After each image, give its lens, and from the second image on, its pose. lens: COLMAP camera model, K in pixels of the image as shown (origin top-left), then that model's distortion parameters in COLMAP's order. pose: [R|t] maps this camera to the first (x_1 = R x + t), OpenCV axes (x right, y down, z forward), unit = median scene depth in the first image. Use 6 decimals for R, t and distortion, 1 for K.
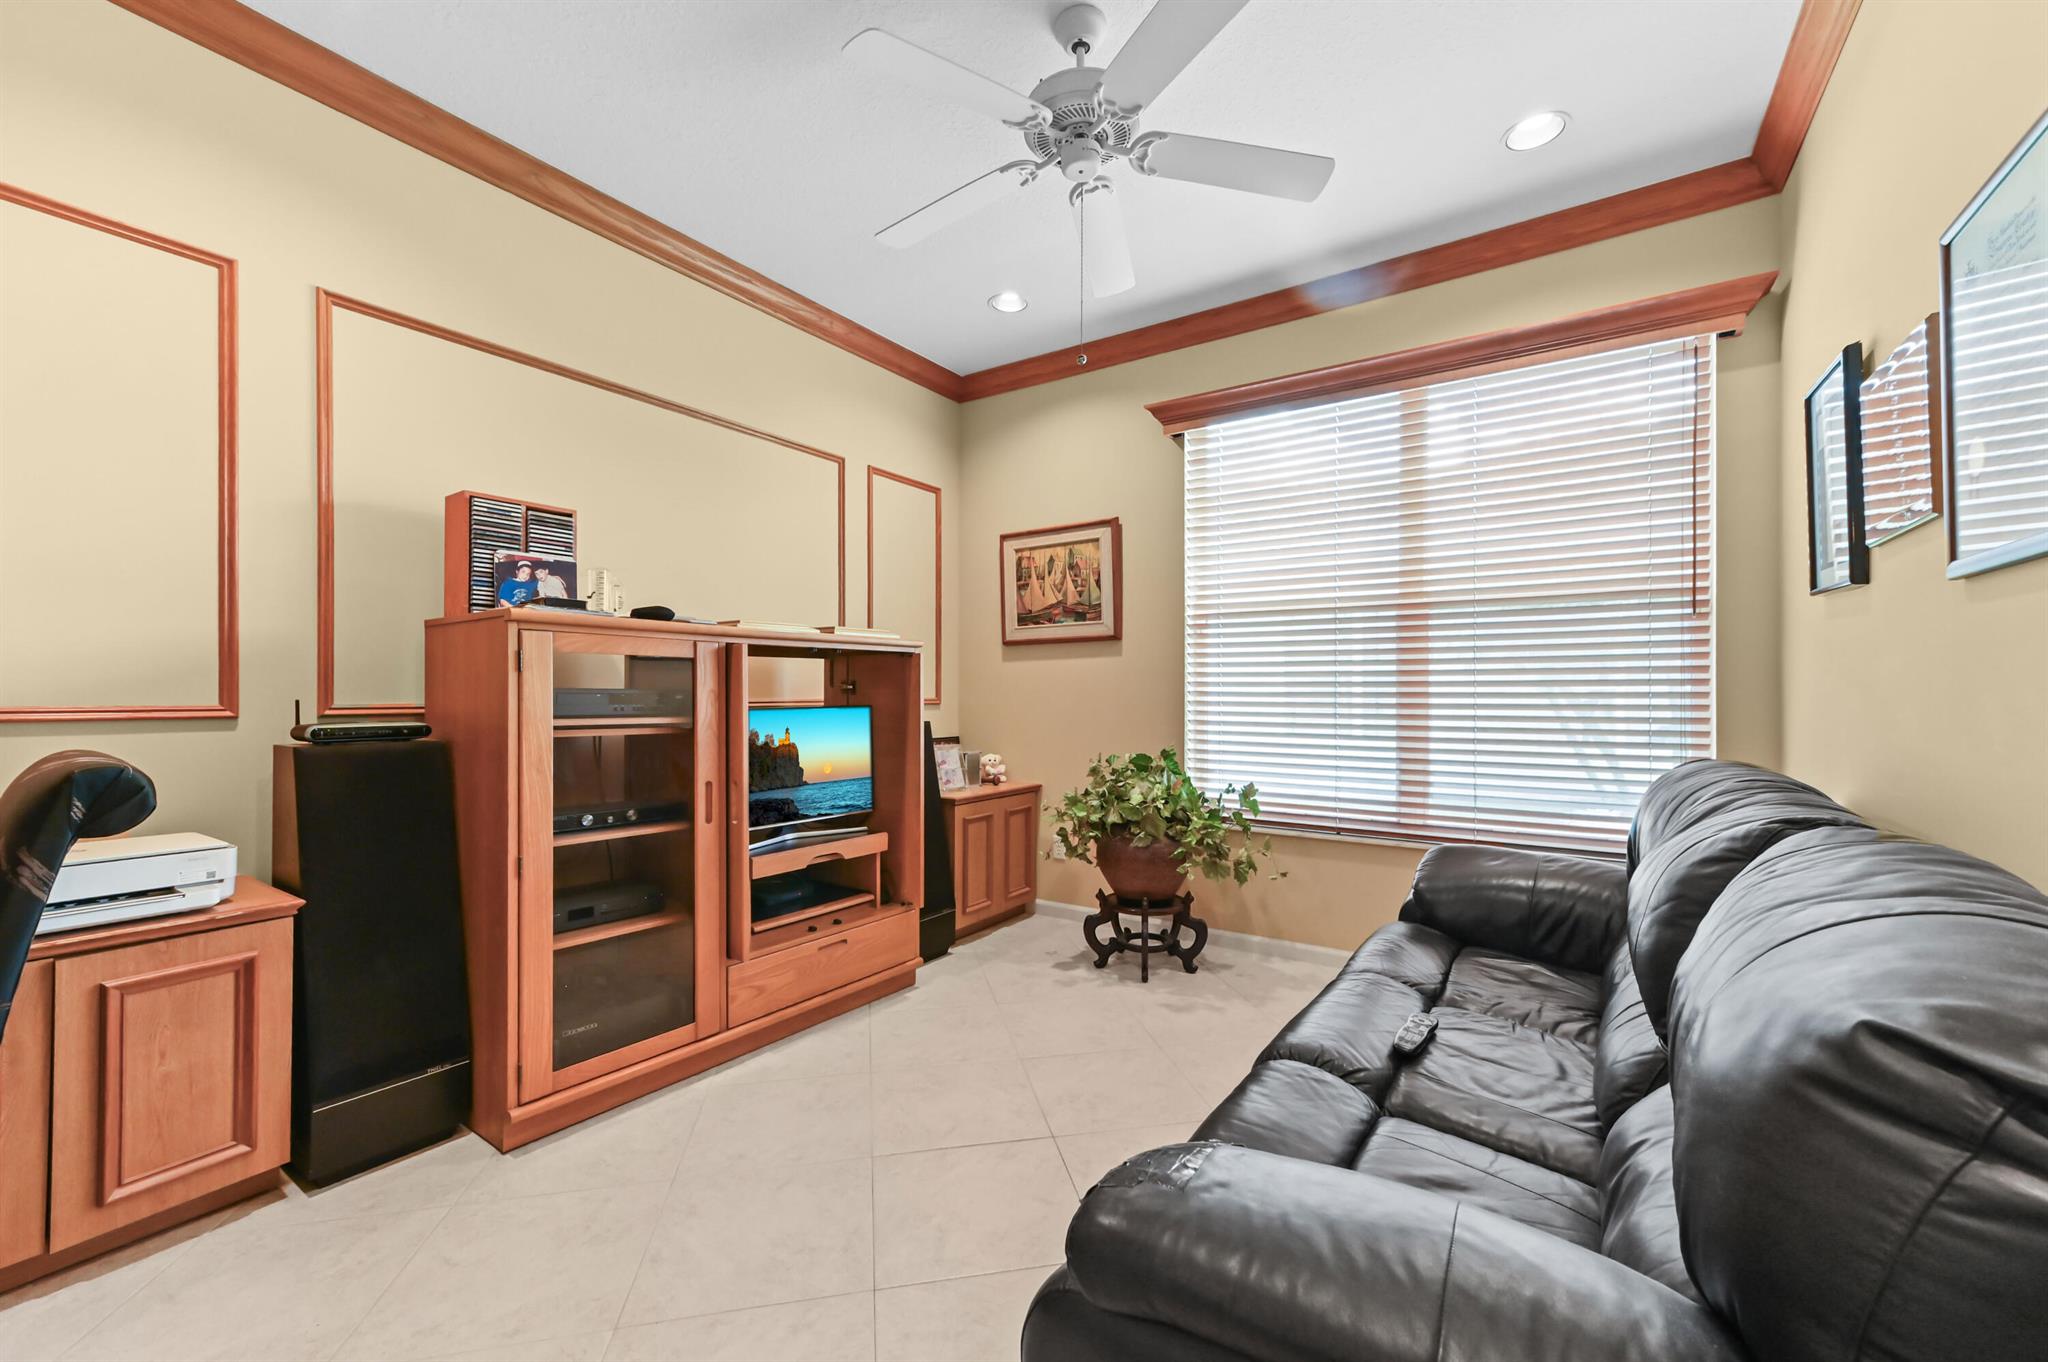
lens RADIAL K [[822.1, 0, 1024.5], [0, 822.1, 716.0], [0, 0, 1]] dist [-0.000892, -0.000052]
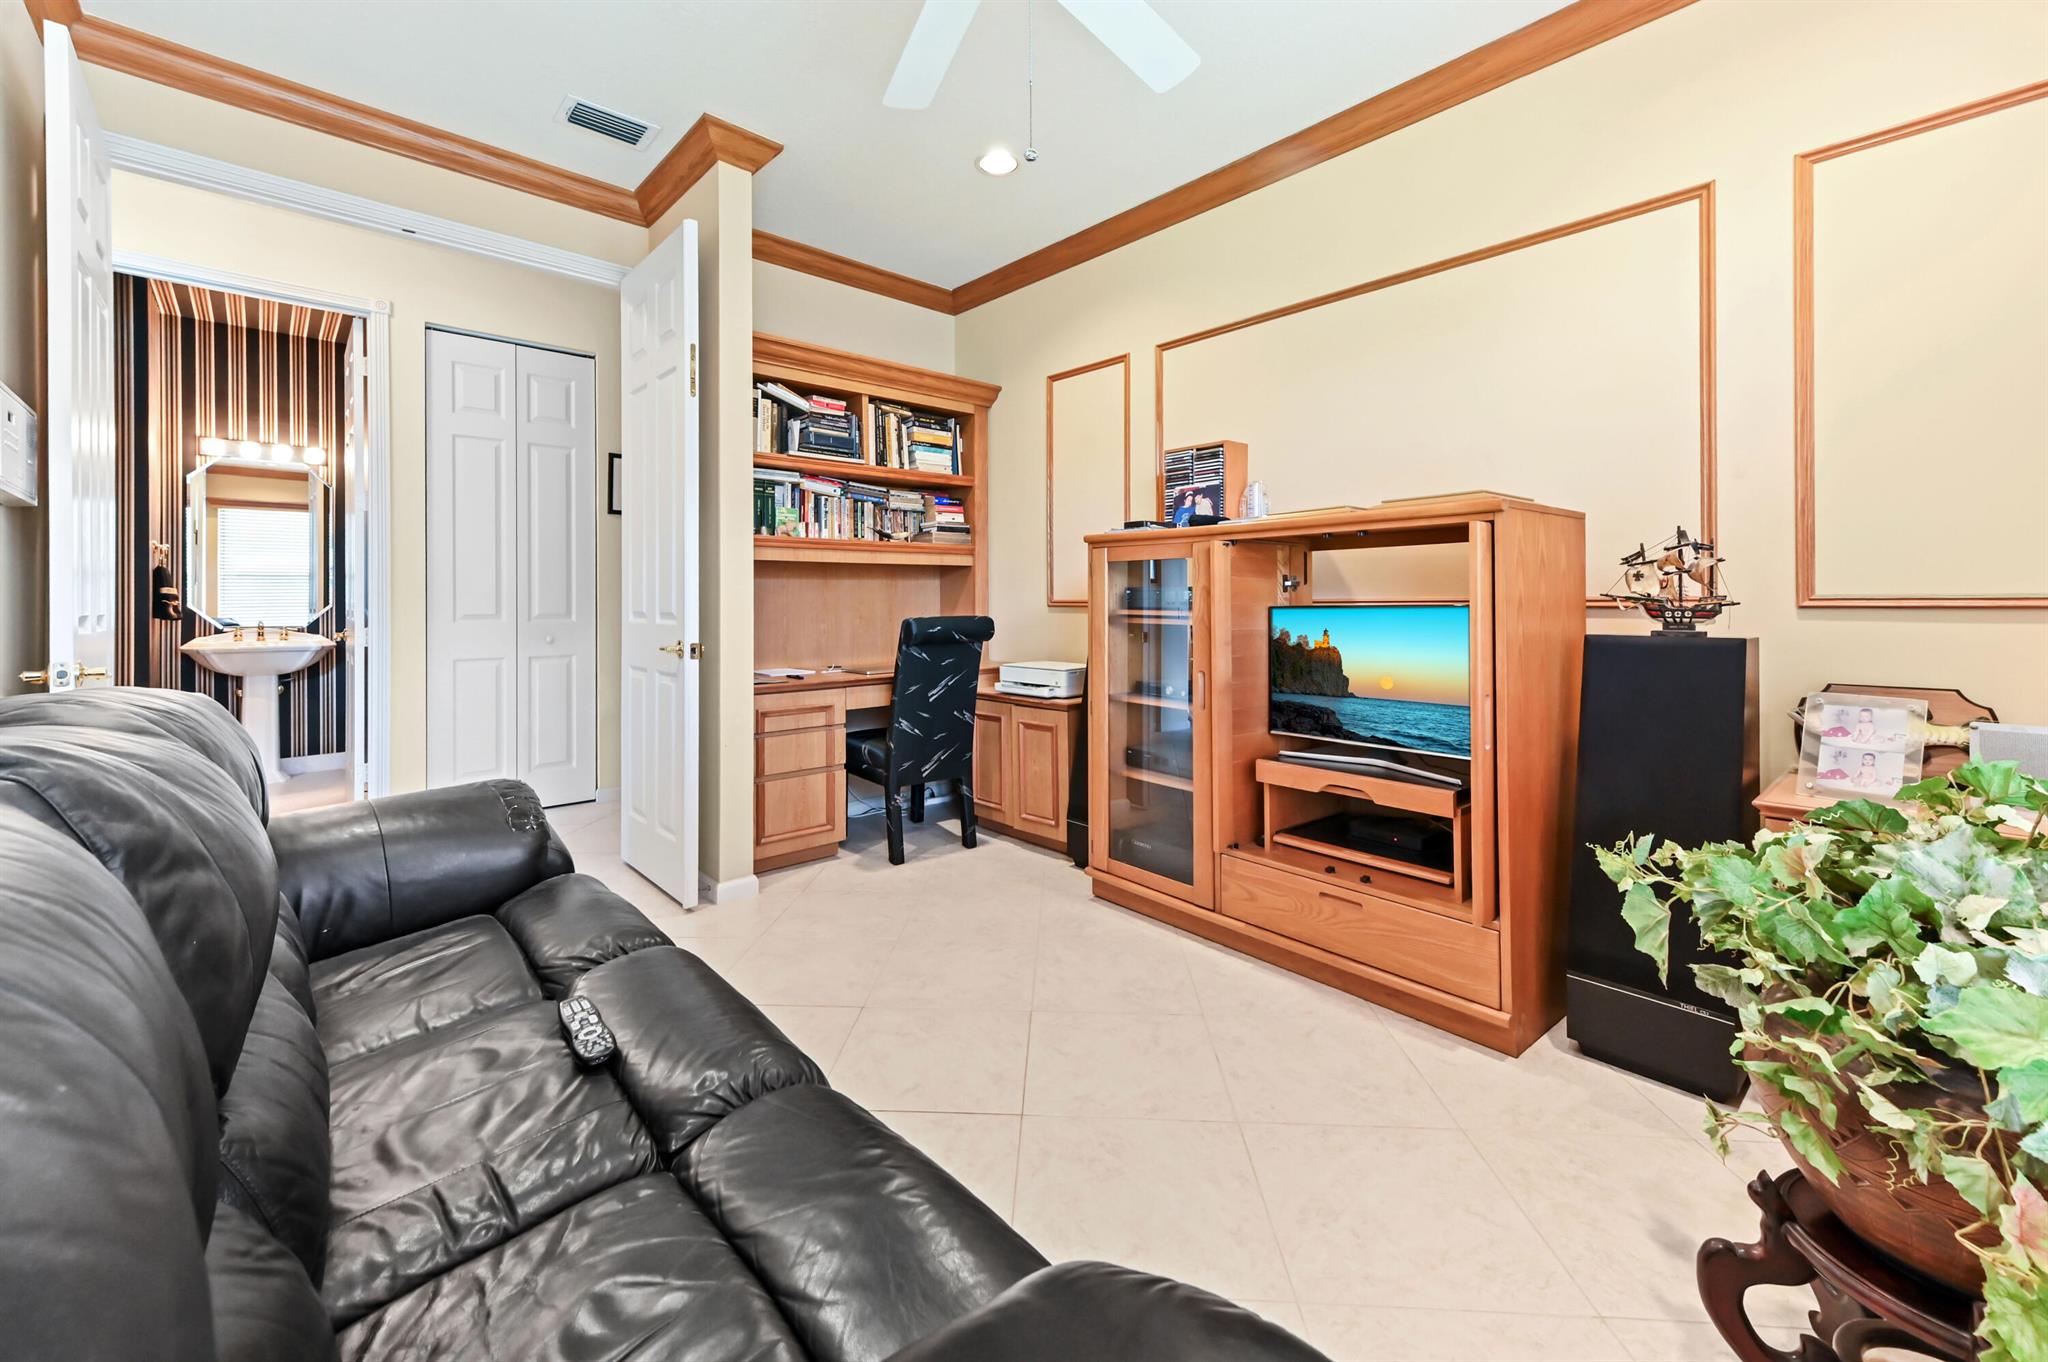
lens RADIAL K [[840.4, 0, 1024.5], [0, 840.4, 613.1], [0, 0, 1]] dist [0.013588, -0.000124]
pose [[-0.239718, 0.010162, -0.970789, 0.740889], [-0.022078, 0.999630, 0.015916, -0.008320], [0.970592, 0.025248, -0.239404, 1.028021]]
